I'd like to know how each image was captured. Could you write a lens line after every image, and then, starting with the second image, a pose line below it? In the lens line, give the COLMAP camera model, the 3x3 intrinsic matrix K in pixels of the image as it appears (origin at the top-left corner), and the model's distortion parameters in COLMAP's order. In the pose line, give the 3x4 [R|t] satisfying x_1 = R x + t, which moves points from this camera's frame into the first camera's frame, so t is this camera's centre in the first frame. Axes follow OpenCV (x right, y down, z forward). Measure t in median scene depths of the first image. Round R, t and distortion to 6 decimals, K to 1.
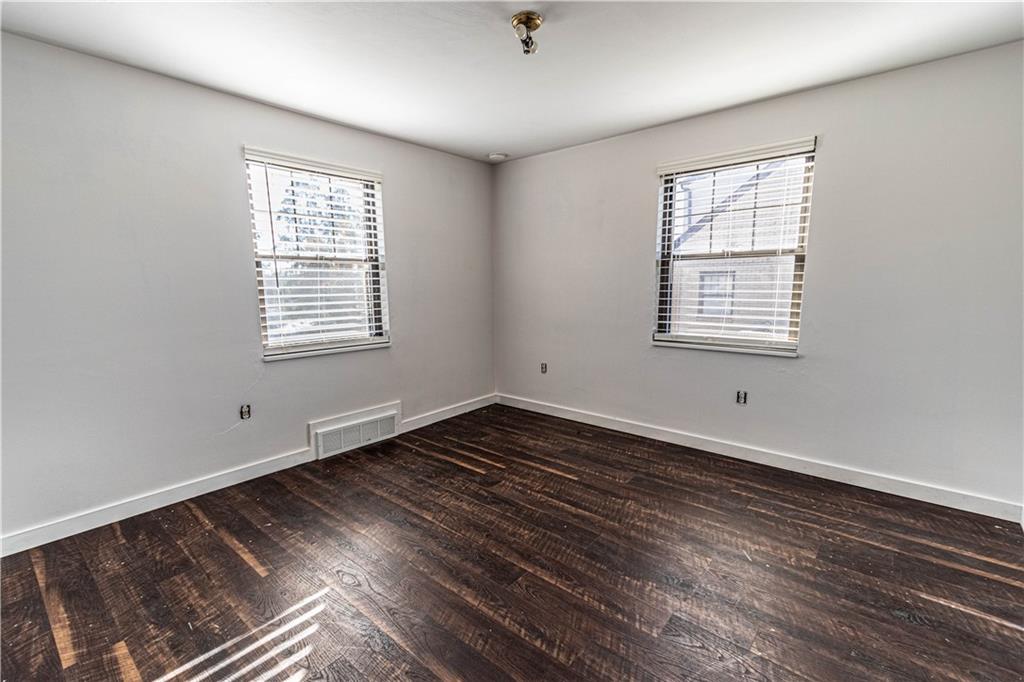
lens RADIAL K [[464.6, 0, 506.4], [0, 464.6, 346.1], [0, 0, 1]] dist [0.044621, -0.012098]
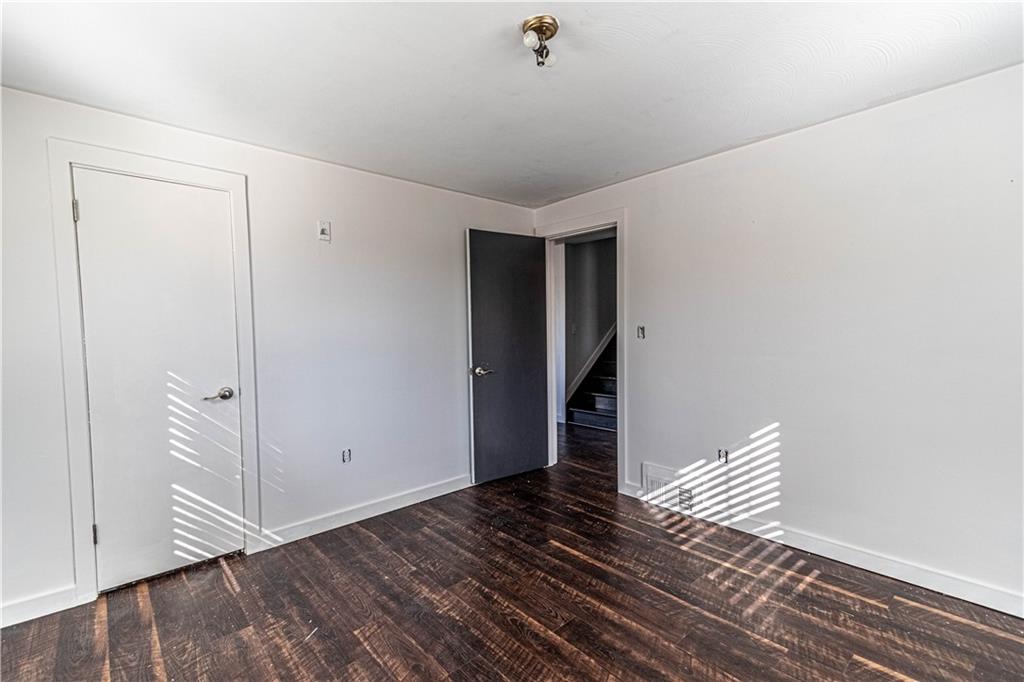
lens RADIAL K [[464.6, 0, 506.4], [0, 464.6, 346.1], [0, 0, 1]] dist [0.044621, -0.012098]
pose [[-0.990221, 0.020384, 0.138012, -0.004330], [0.044971, 0.983099, 0.177465, -0.285643], [-0.132062, 0.181936, -0.974402, 1.970603]]
